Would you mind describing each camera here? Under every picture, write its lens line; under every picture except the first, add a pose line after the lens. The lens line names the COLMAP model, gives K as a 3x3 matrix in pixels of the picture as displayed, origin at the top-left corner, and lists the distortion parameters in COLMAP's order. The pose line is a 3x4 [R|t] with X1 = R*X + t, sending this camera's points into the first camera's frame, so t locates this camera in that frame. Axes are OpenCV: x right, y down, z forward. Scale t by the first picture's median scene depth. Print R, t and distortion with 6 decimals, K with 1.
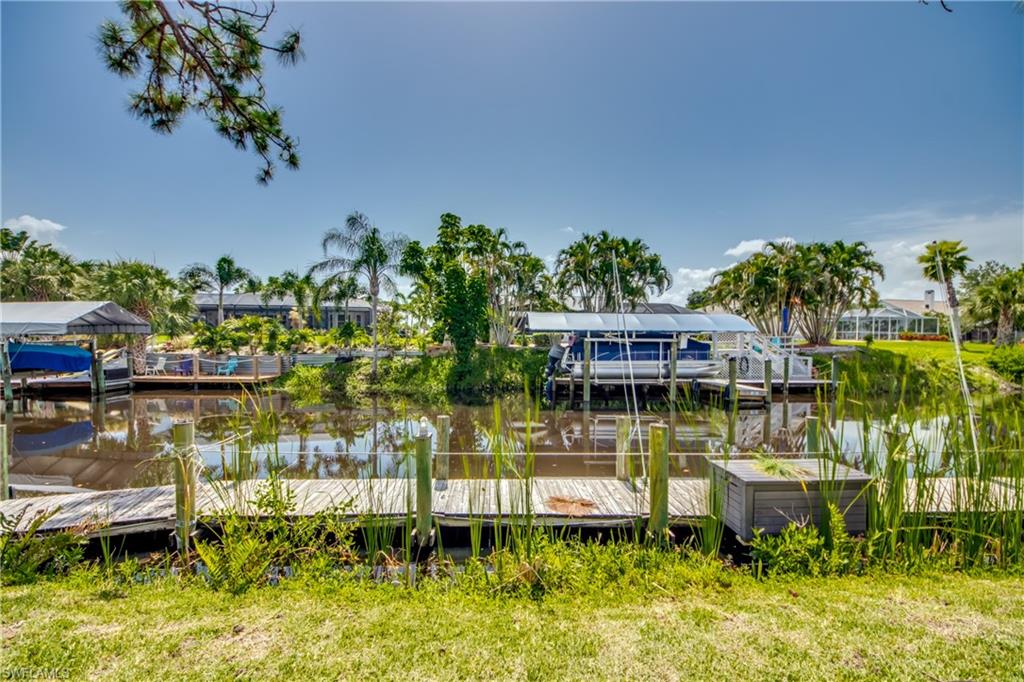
lens RADIAL K [[381.9, 0, 508.6], [0, 381.9, 343.5], [0, 0, 1]] dist [0.015292, -0.016570]
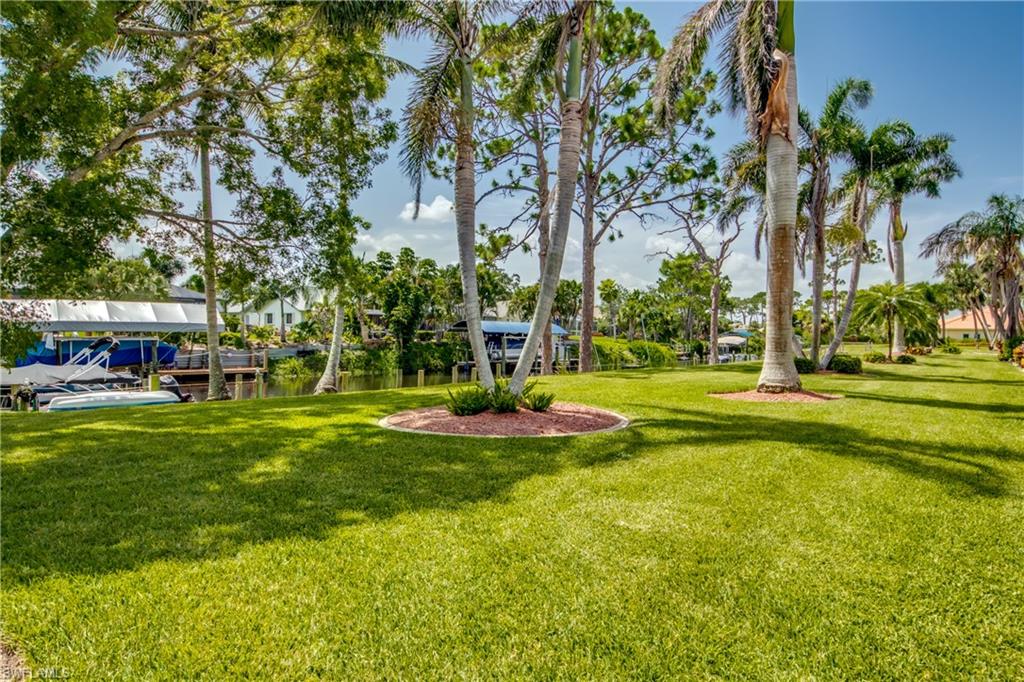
lens RADIAL K [[566.2, 0, 512.0], [0, 566.2, 341.0], [0, 0, 1]] dist [0.000823, 0.000039]
pose [[0.717596, -0.004409, 0.696446, -1.250353], [0.000791, 0.999984, 0.005516, -0.006255], [-0.696460, -0.003408, 0.717588, -0.715487]]
